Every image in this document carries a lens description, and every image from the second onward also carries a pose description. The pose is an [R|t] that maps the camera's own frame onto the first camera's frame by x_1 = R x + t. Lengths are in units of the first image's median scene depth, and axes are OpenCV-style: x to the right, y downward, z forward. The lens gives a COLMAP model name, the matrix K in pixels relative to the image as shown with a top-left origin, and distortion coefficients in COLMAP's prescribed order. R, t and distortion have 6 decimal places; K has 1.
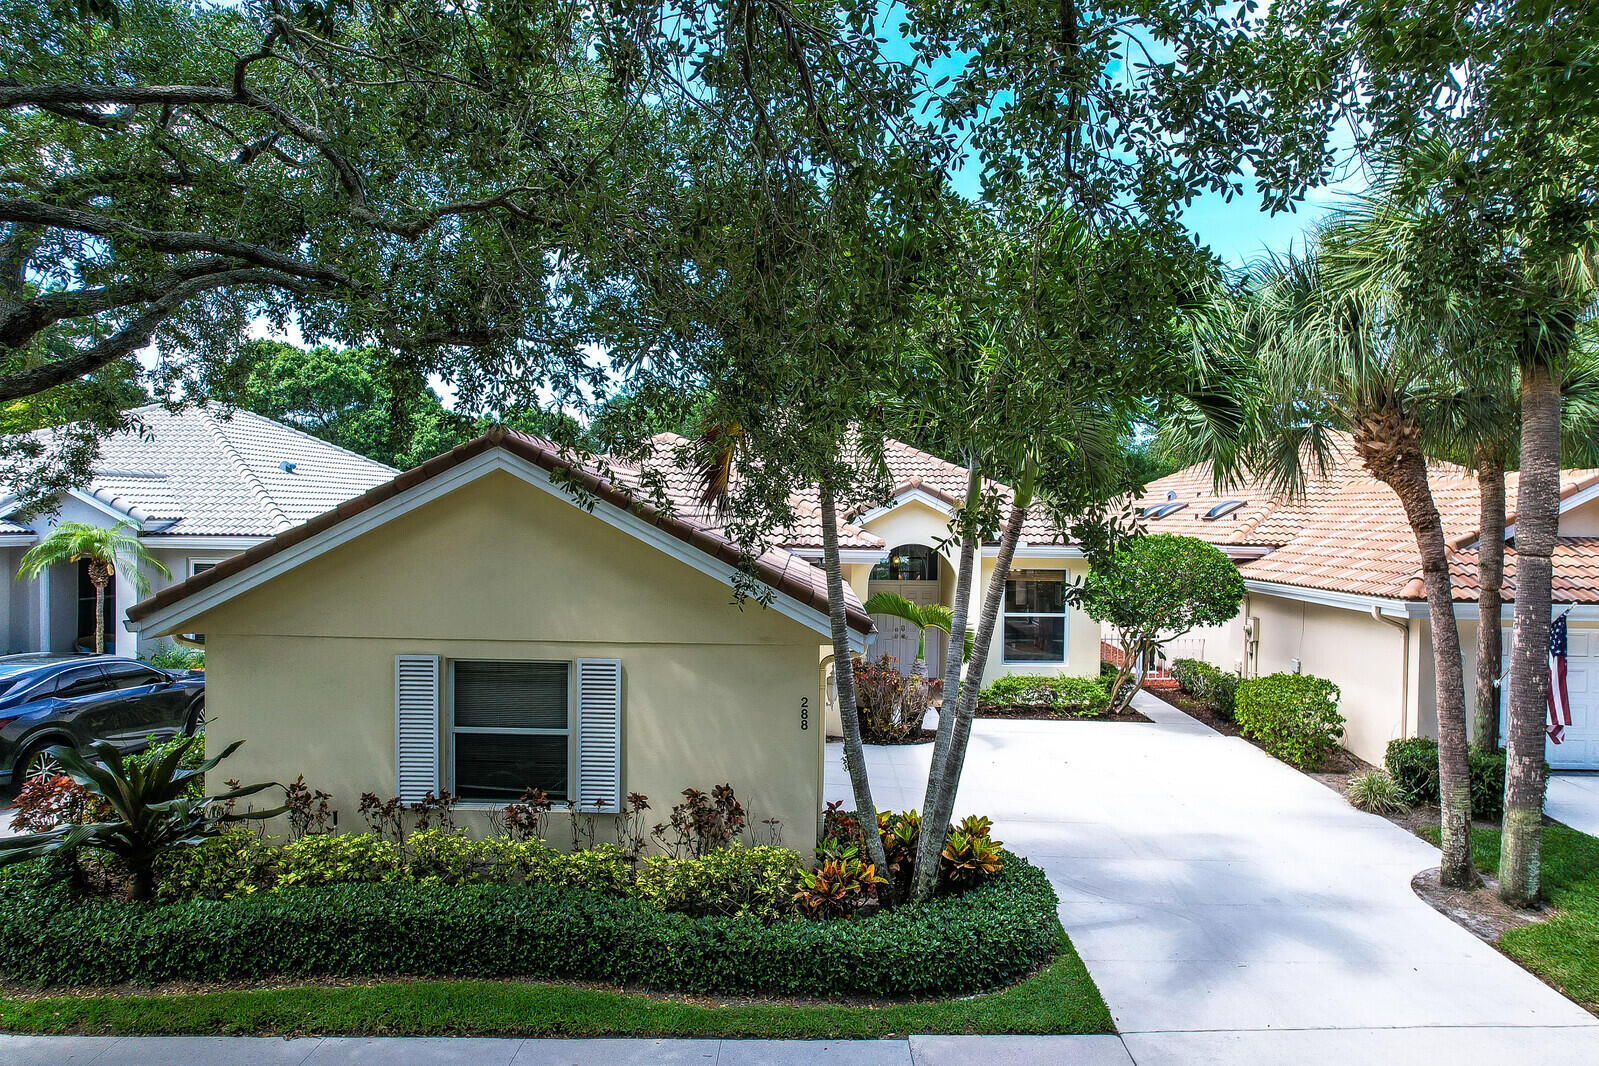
lens RADIAL K [[1022.7, 0, 802.3], [0, 1022.7, 533.1], [0, 0, 1]] dist [-0.074781, 0.065858]
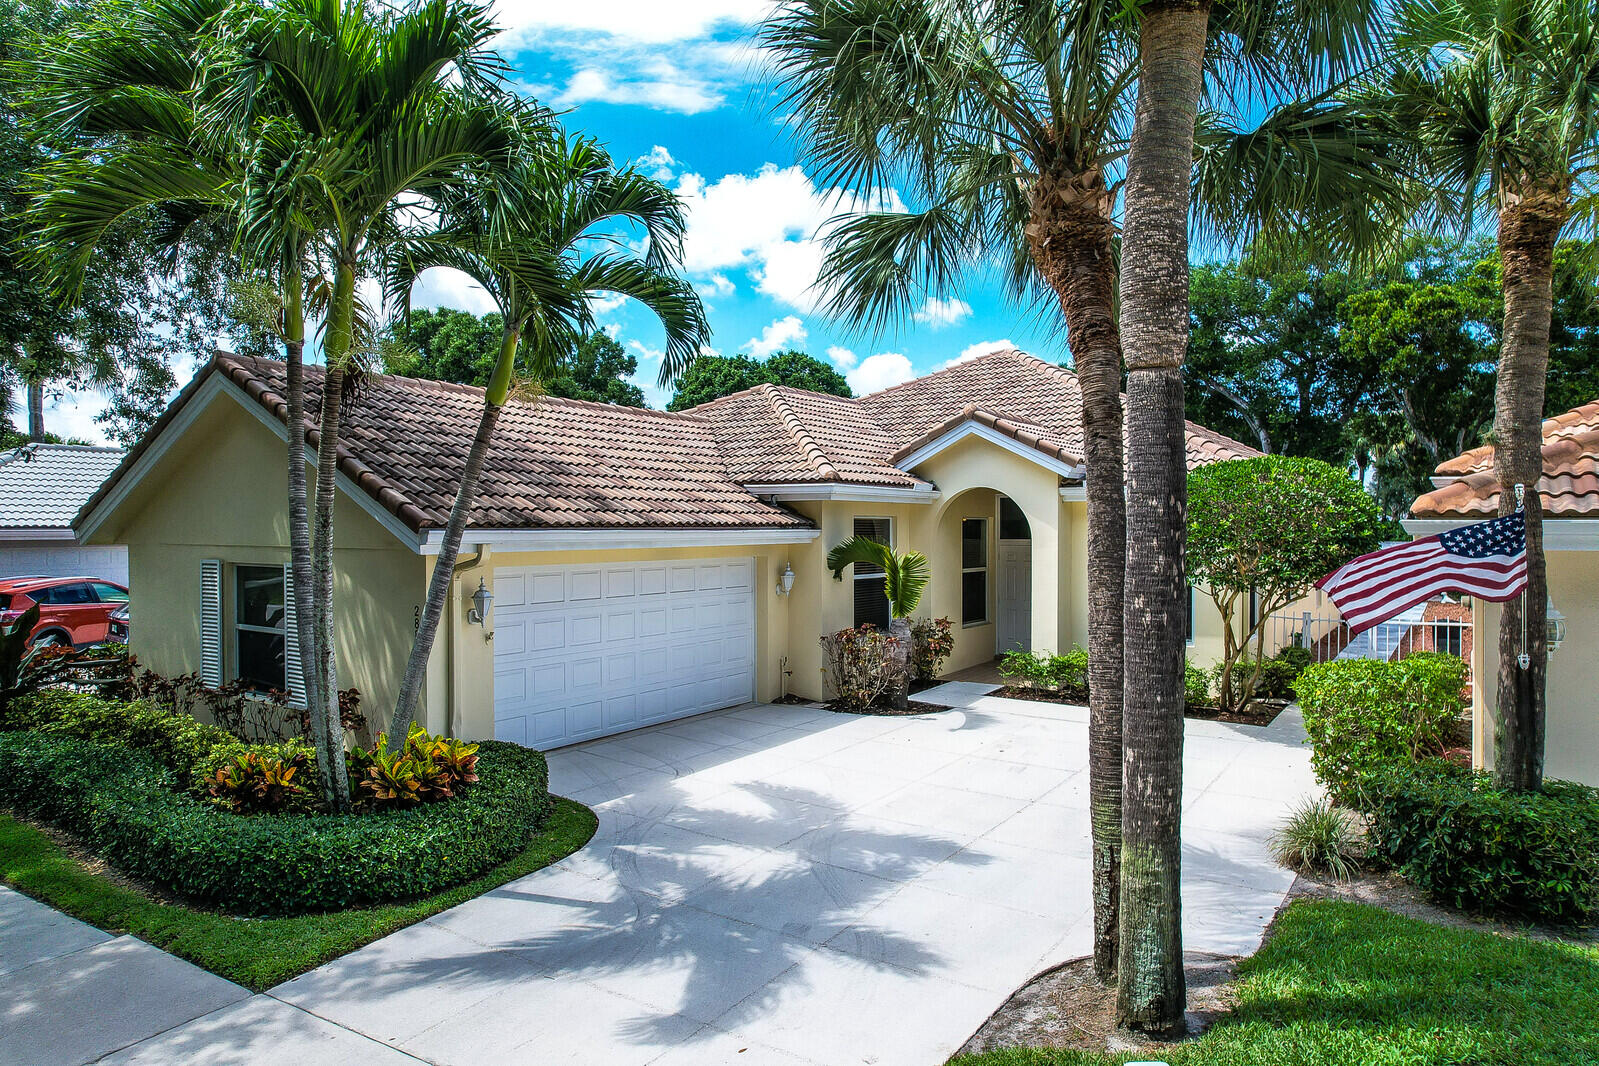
lens RADIAL K [[1022.7, 0, 802.9], [0, 1022.7, 531.9], [0, 0, 1]] dist [-0.074781, 0.065858]
pose [[0.837923, -0.008843, -0.545716, 0.856814], [0.000277, 0.999875, -0.015778, 0.115399], [0.545788, 0.013070, 0.837822, 0.443035]]
